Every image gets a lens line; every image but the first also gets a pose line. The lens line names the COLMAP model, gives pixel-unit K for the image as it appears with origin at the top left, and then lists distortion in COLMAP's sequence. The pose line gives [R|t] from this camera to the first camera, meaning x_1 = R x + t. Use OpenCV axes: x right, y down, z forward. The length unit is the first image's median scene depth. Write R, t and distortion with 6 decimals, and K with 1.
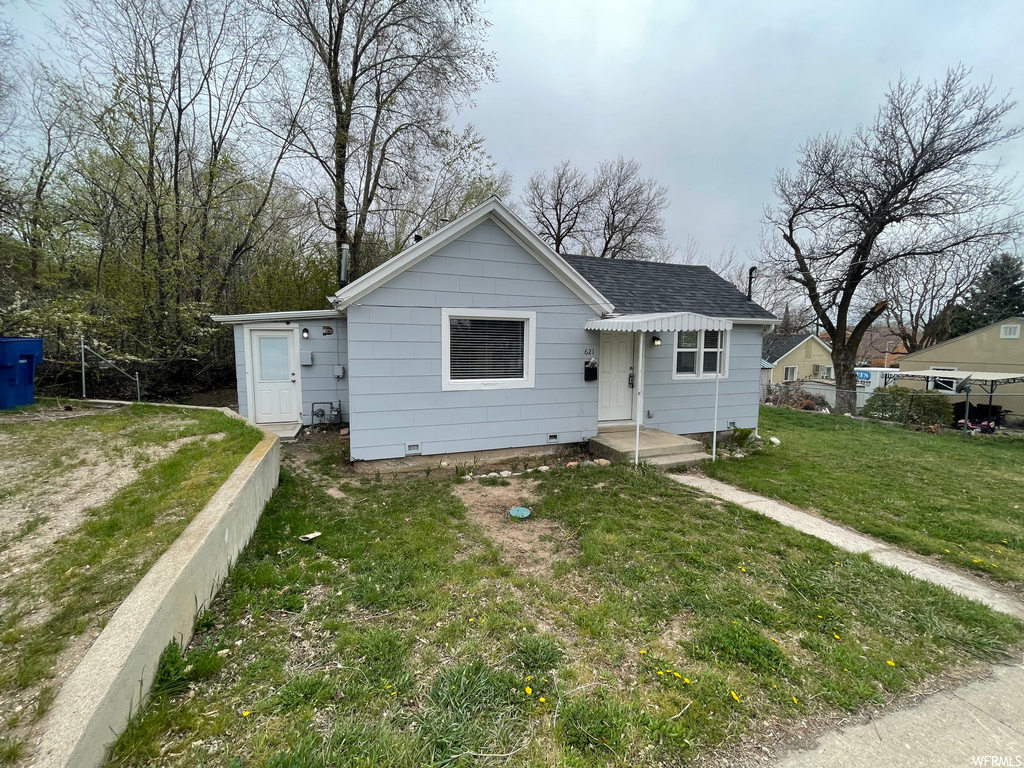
lens RADIAL K [[416.7, 0, 513.7], [0, 416.7, 384.5], [0, 0, 1]] dist [-0.000431, -0.000285]
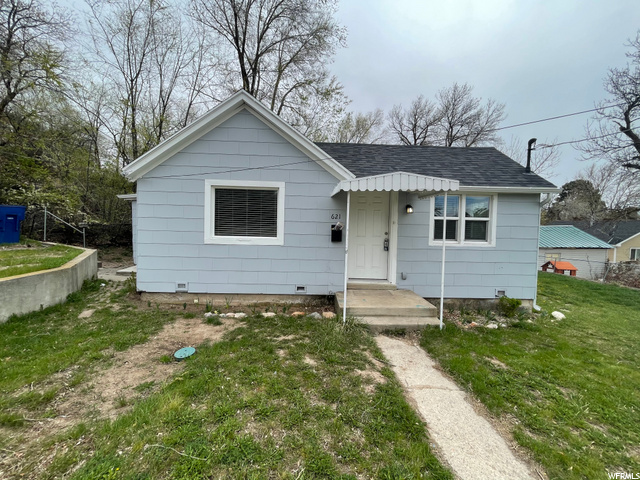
lens RADIAL K [[260.4, 0, 319.5], [0, 260.4, 239.3], [0, 0, 1]] dist [-0.000431, -0.000285]
pose [[0.944141, 0.029160, -0.328249, 0.405606], [-0.047757, 0.997669, -0.048736, 0.022691], [0.326063, 0.061690, 0.943333, 0.336423]]
